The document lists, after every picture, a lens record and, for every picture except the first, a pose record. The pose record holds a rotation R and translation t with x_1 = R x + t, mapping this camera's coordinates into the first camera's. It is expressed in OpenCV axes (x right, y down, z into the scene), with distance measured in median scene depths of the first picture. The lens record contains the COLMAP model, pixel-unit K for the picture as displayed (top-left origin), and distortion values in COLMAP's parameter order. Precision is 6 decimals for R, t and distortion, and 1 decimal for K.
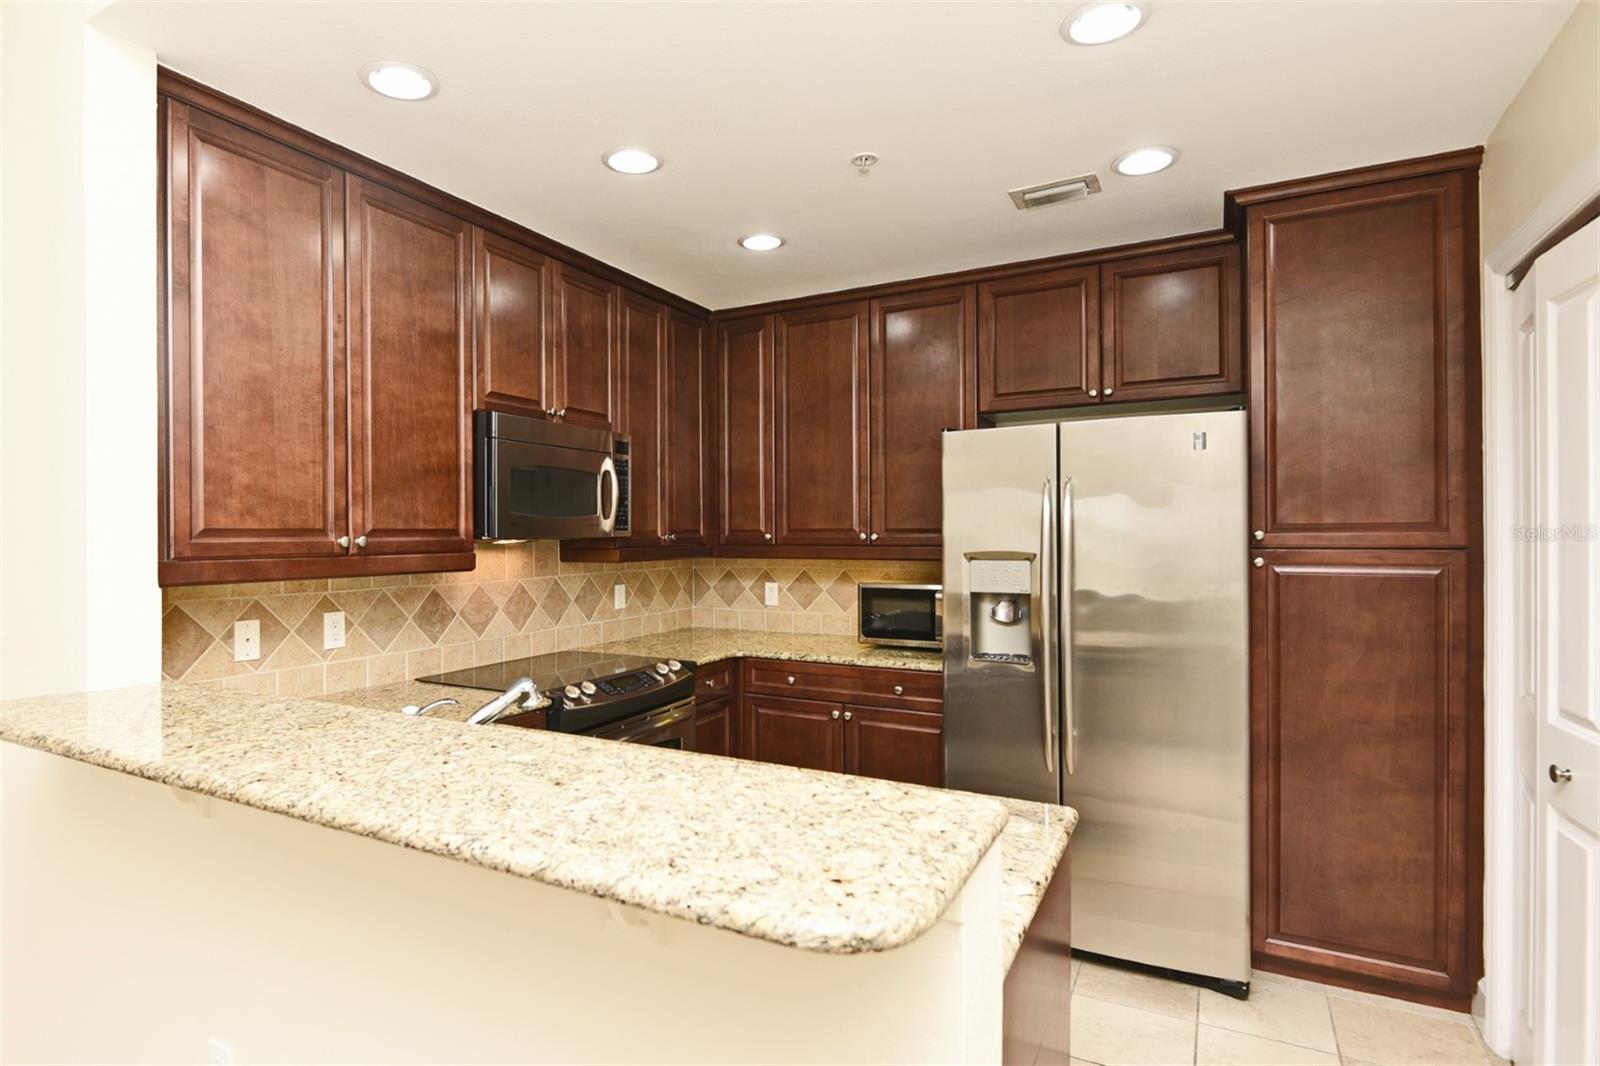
lens RADIAL K [[831.5, 0, 731.5], [0, 831.5, 534.6], [0, 0, 1]] dist [0.000198, -0.000530]
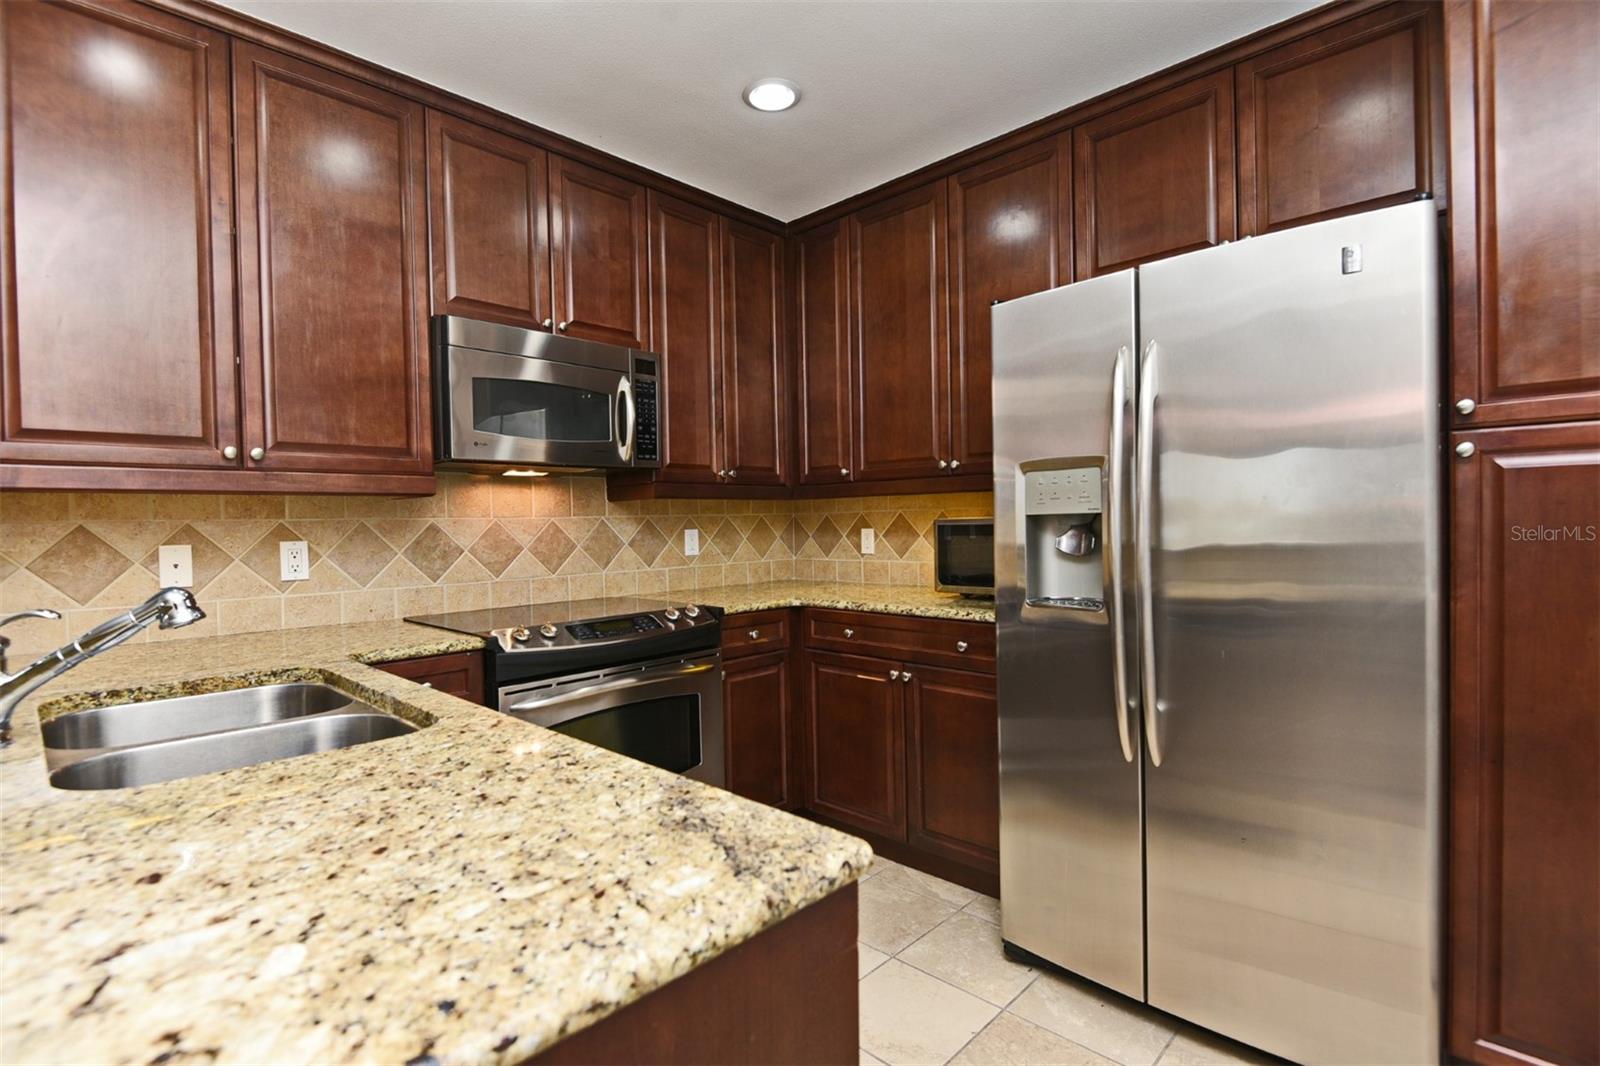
lens RADIAL K [[751.3, 0, 800.0], [0, 751.3, 533.0], [0, 0, 1]] dist [0.001646, -0.007433]
pose [[0.969848, -0.009482, -0.243527, 0.226754], [0.013726, 0.999782, 0.015737, 0.063959], [0.243325, -0.018605, 0.969766, 0.262371]]
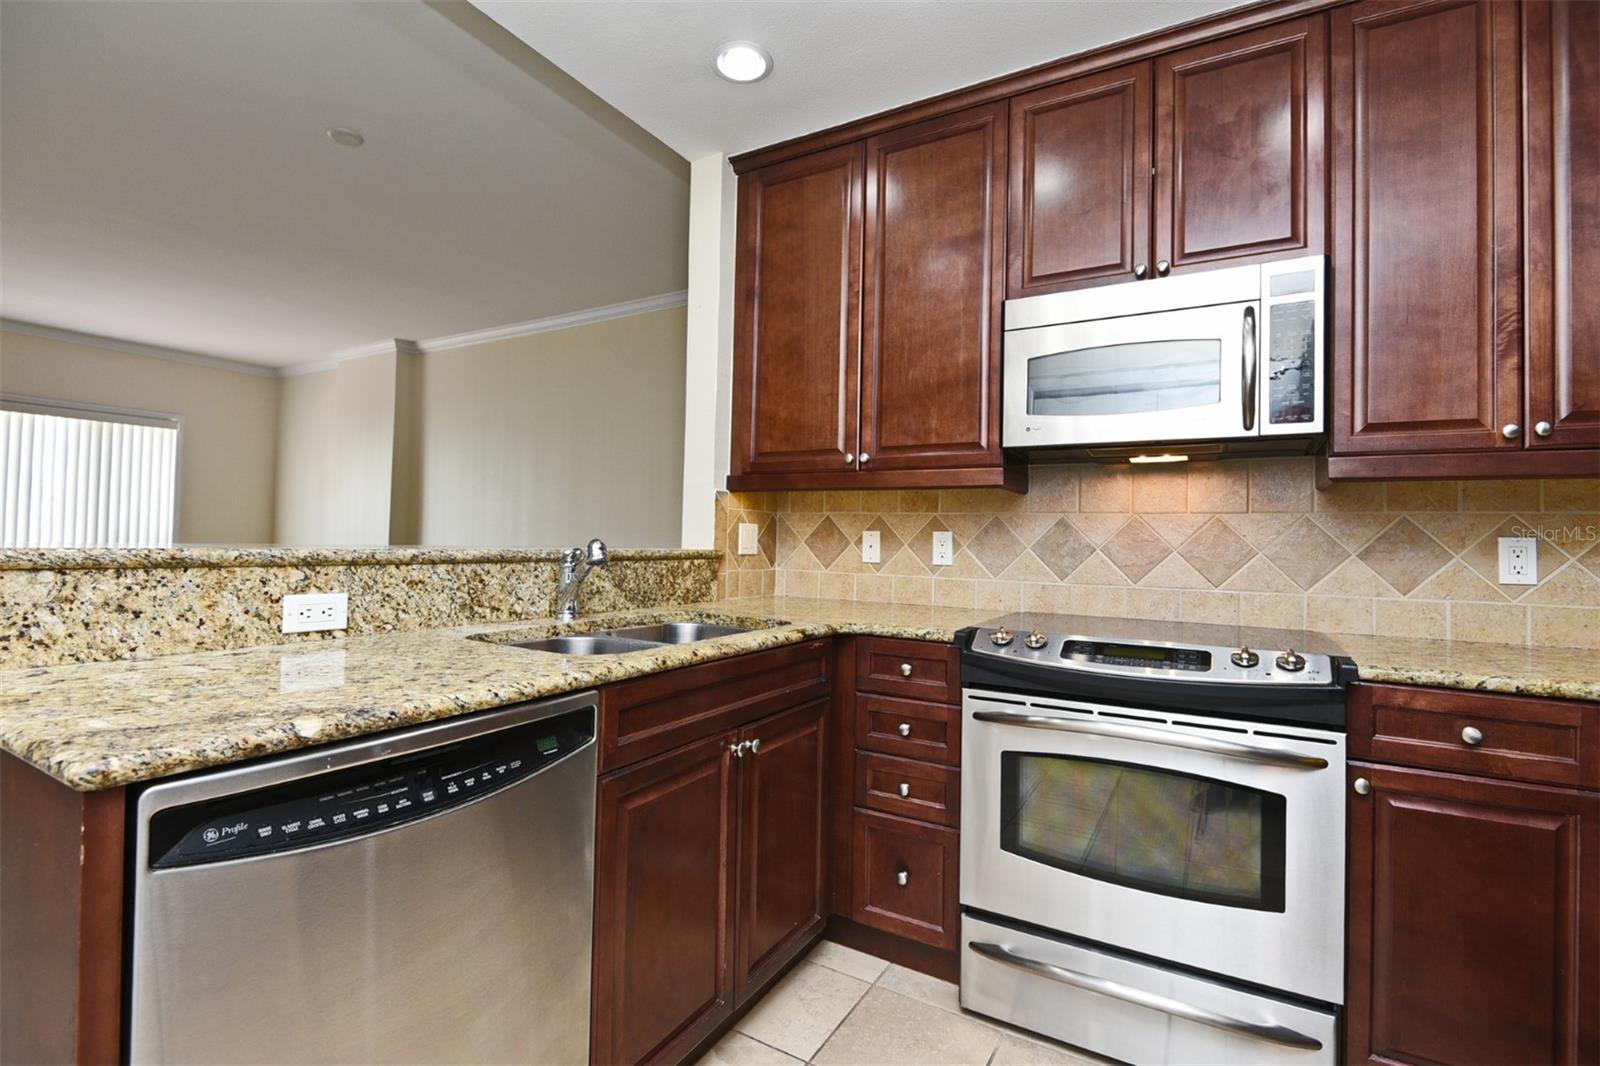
lens RADIAL K [[742.1, 0, 800.0], [0, 742.1, 533.0], [0, 0, 1]] dist [-0.000546, -0.000106]
pose [[-0.015654, -0.003656, -0.999871, 0.405331], [-0.022237, 0.999747, -0.003308, 0.083394], [0.999630, 0.022183, -0.015731, 0.674951]]
